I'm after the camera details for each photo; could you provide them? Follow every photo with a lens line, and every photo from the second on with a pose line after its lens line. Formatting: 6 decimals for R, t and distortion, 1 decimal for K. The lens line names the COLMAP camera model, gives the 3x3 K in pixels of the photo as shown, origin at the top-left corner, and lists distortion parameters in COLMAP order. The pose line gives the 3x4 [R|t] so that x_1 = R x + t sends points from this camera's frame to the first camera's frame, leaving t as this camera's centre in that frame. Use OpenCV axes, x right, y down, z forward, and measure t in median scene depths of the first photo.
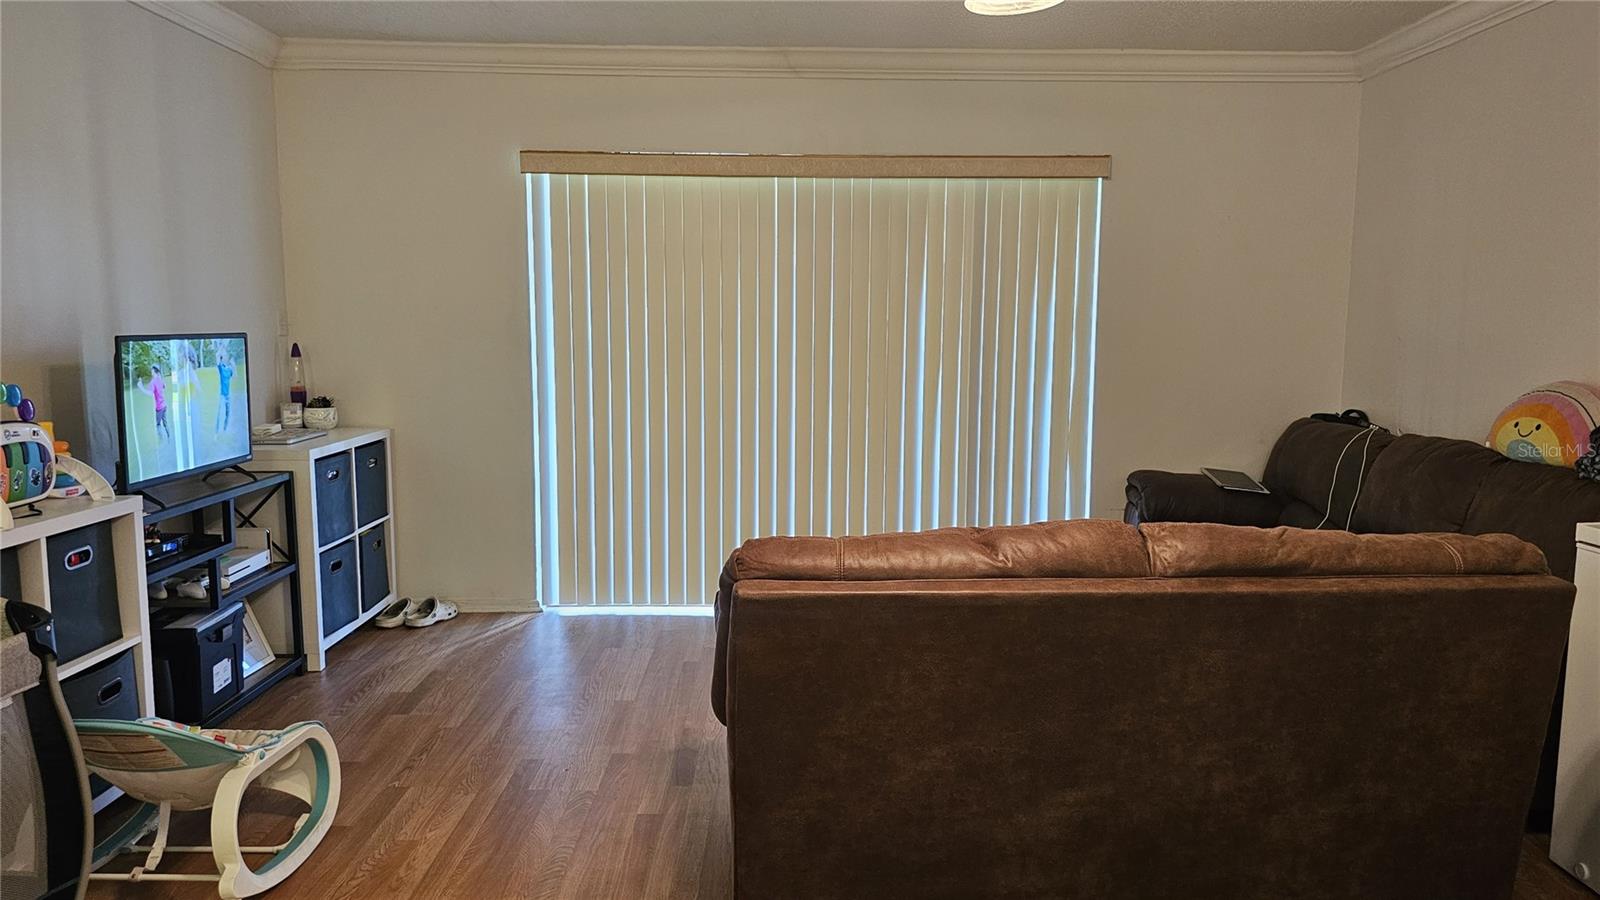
lens RADIAL K [[1146.9, 0, 800.0], [0, 1146.9, 450.0], [0, 0, 1]] dist [0.026544, 0.001413]
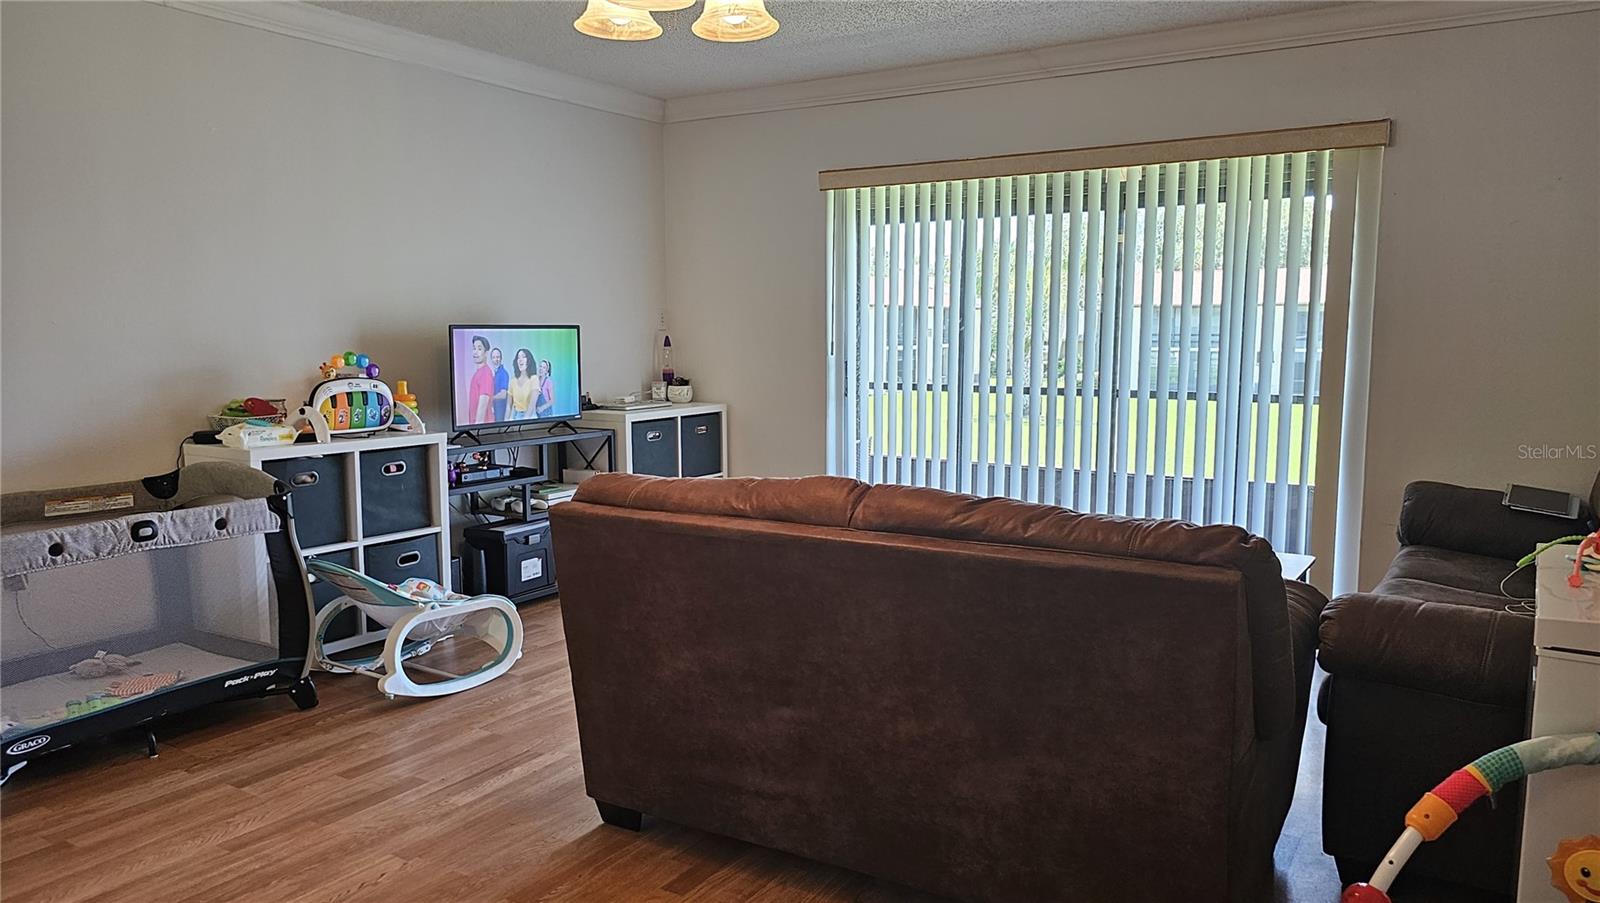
lens RADIAL K [[1111.9, 0, 800.0], [0, 1111.9, 451.5], [0, 0, 1]] dist [0.097169, -0.114938]
pose [[0.837748, 0.057430, -0.543029, 0.620230], [-0.058172, 0.998181, 0.015824, 0.015398], [0.542950, 0.018333, 0.839565, 0.048087]]
